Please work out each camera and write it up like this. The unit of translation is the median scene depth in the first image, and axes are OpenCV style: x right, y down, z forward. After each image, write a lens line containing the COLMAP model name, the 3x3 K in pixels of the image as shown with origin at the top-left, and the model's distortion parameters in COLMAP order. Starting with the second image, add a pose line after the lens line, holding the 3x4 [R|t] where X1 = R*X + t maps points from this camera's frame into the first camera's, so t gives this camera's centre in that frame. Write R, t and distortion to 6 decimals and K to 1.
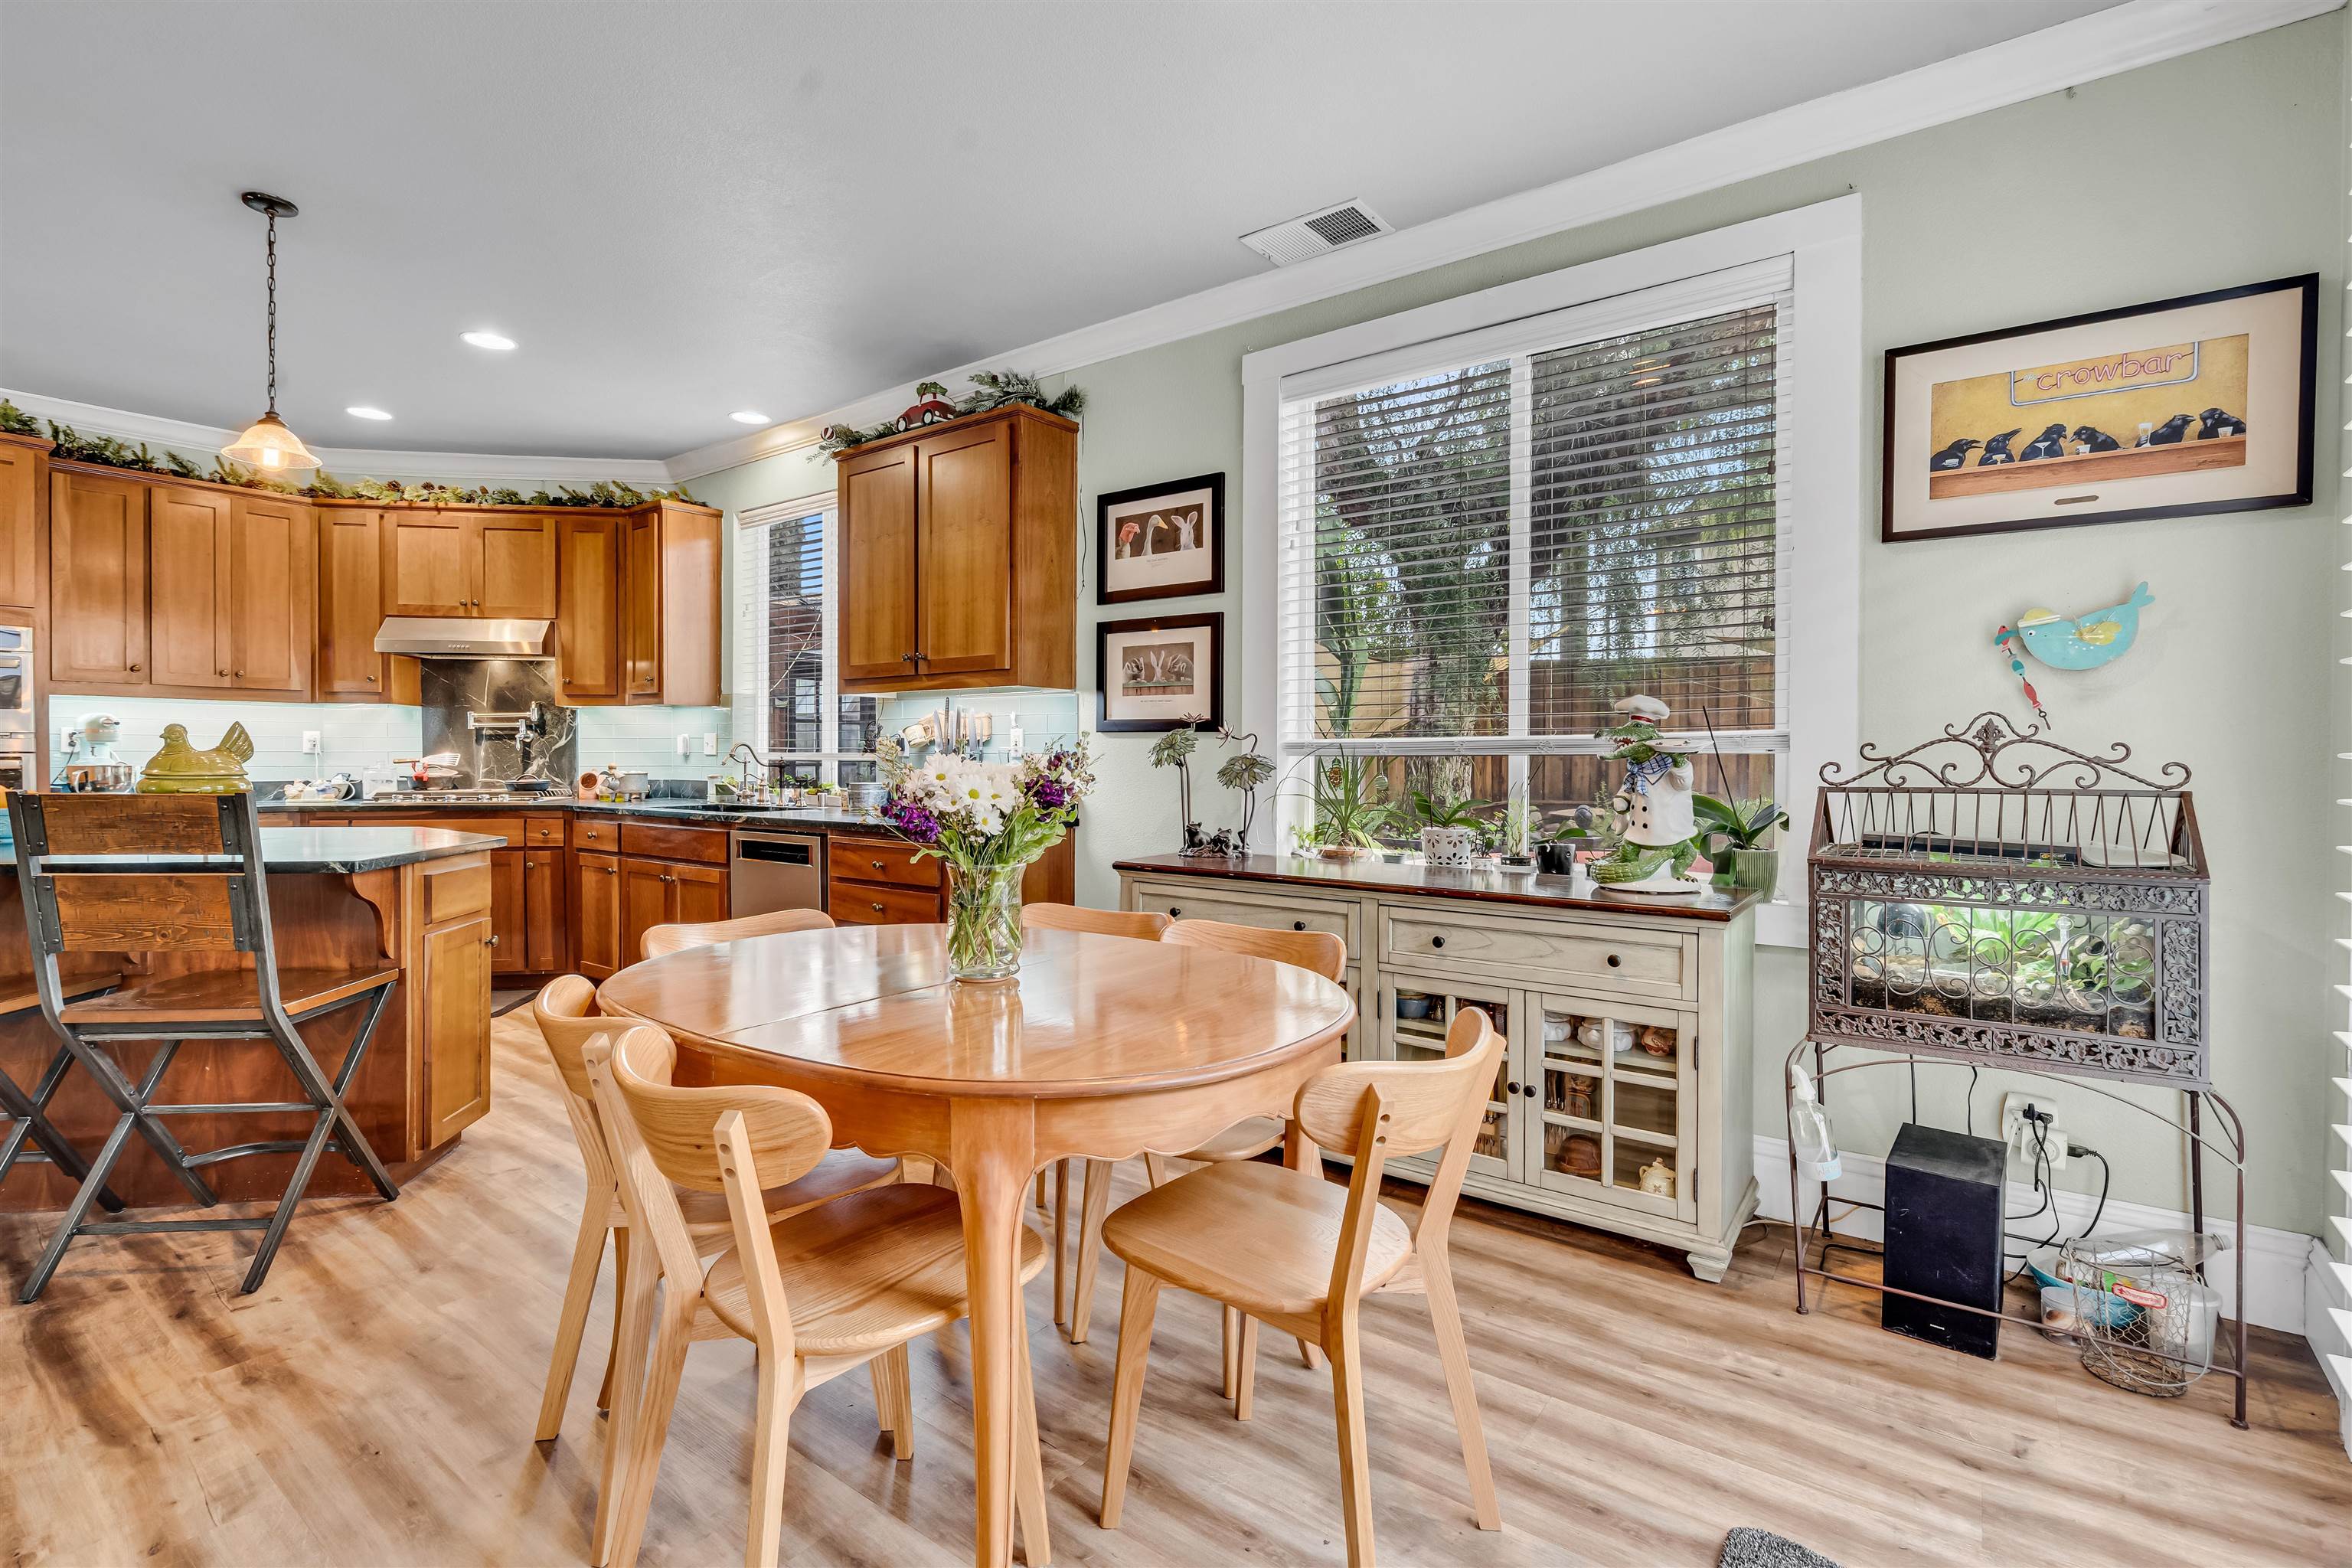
lens RADIAL K [[1090.5, 0, 1175.8], [0, 1090.5, 759.0], [0, 0, 1]] dist [-0.004504, 0.001924]
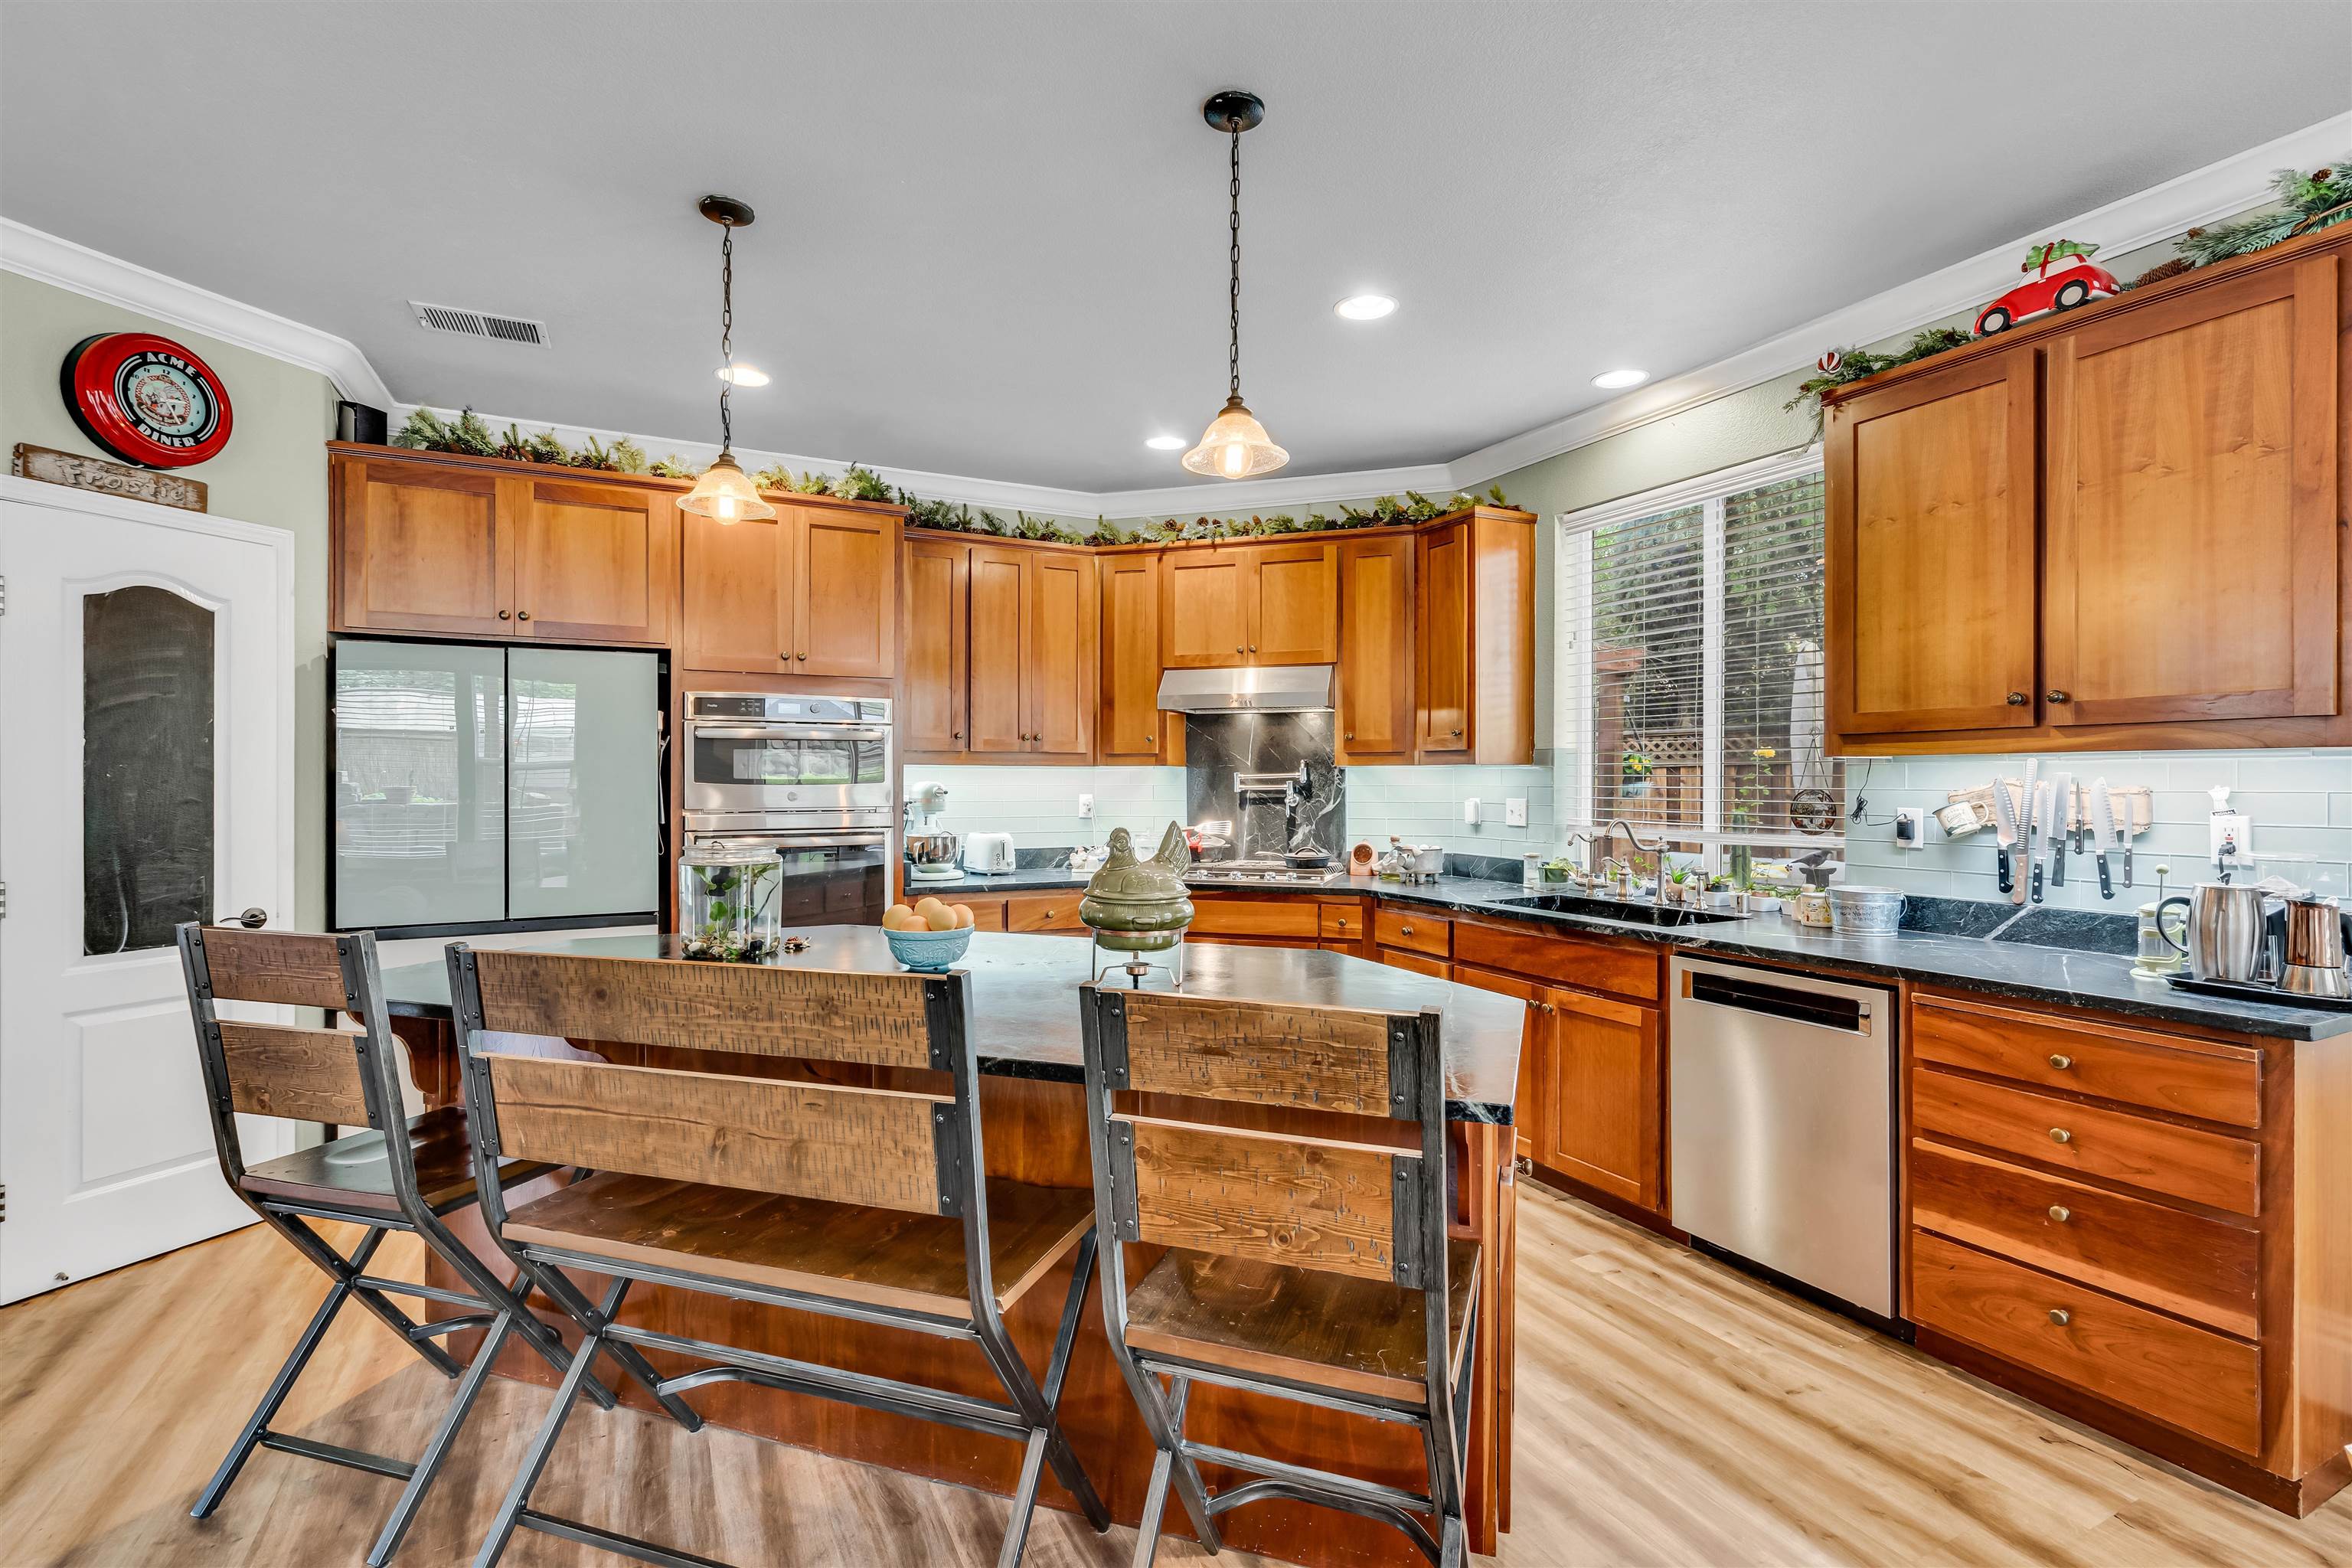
lens RADIAL K [[1090.5, 0, 1189.9], [0, 1090.5, 782.5], [0, 0, 1]] dist [-0.004504, 0.001924]
pose [[0.897361, -0.000330, -0.441296, -0.420441], [-0.001579, 0.999991, -0.003960, -0.046066], [0.441294, 0.004250, 0.897353, 0.267285]]
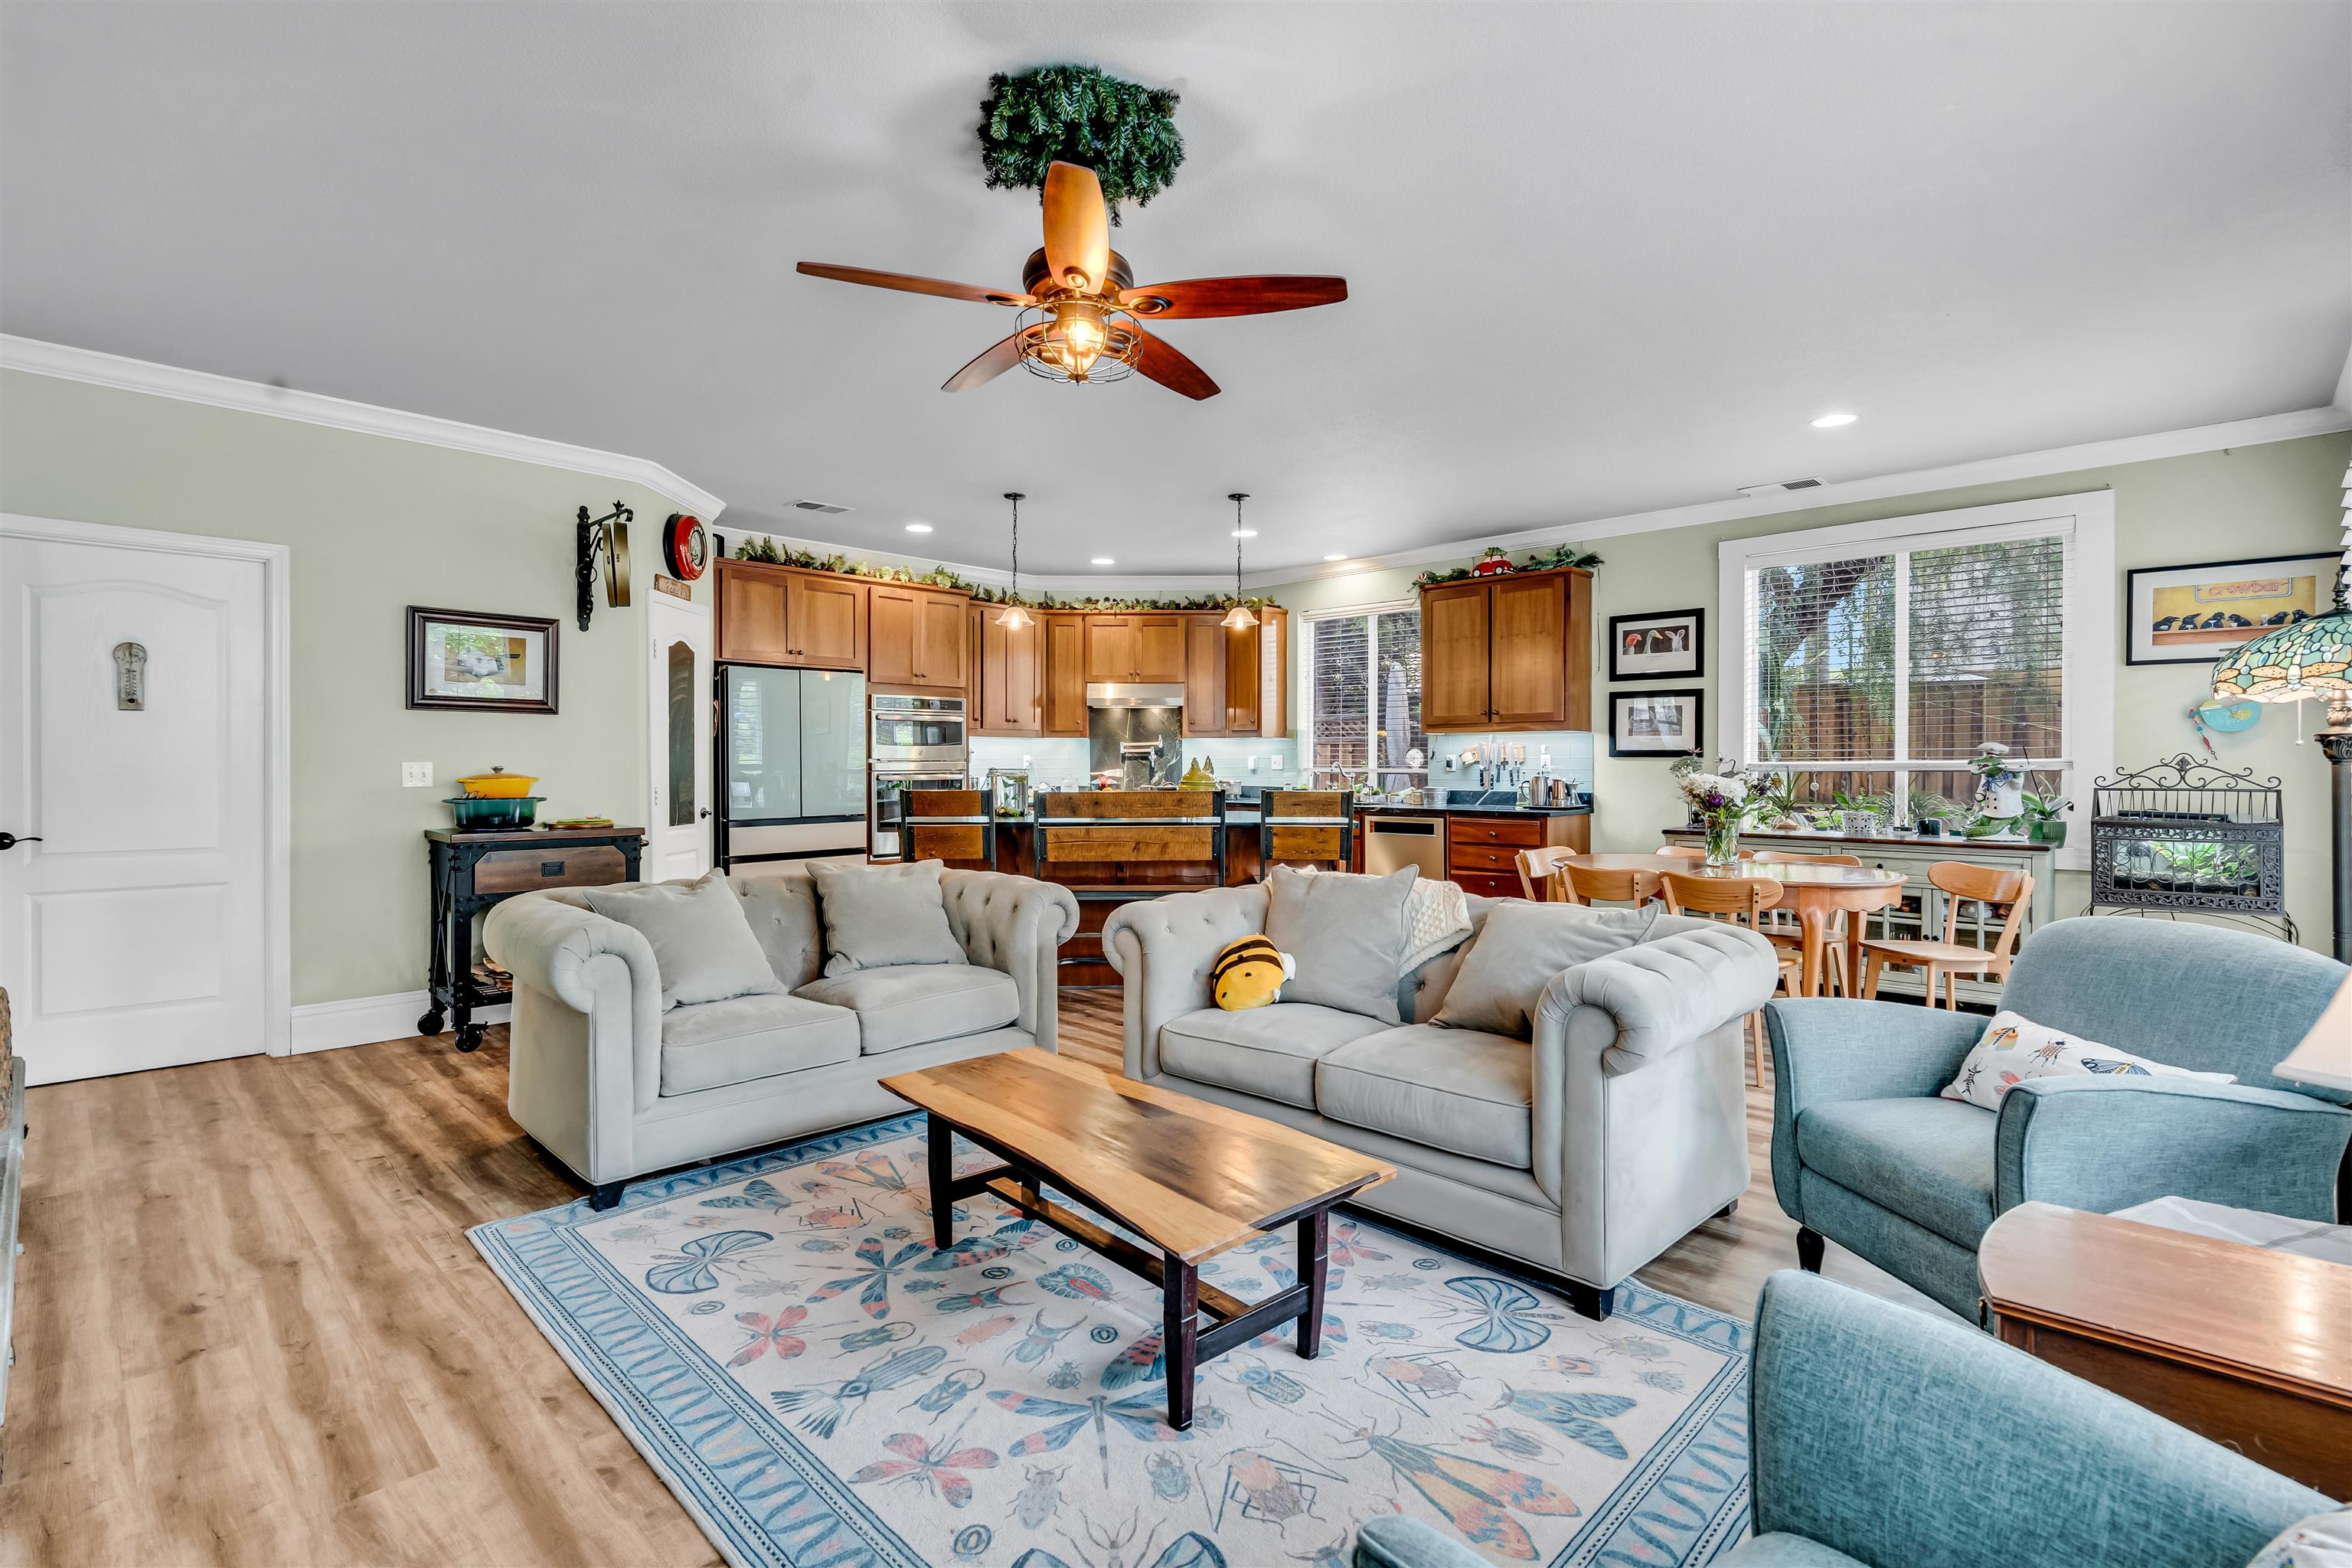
lens RADIAL K [[1090.5, 0, 1181.9], [0, 1090.5, 760.2], [0, 0, 1]] dist [-0.004504, 0.001924]
pose [[0.991783, -0.001973, -0.127920, -0.527071], [0.001118, 0.999977, -0.006758, -0.009337], [0.127930, 0.006560, 0.991762, -0.776954]]
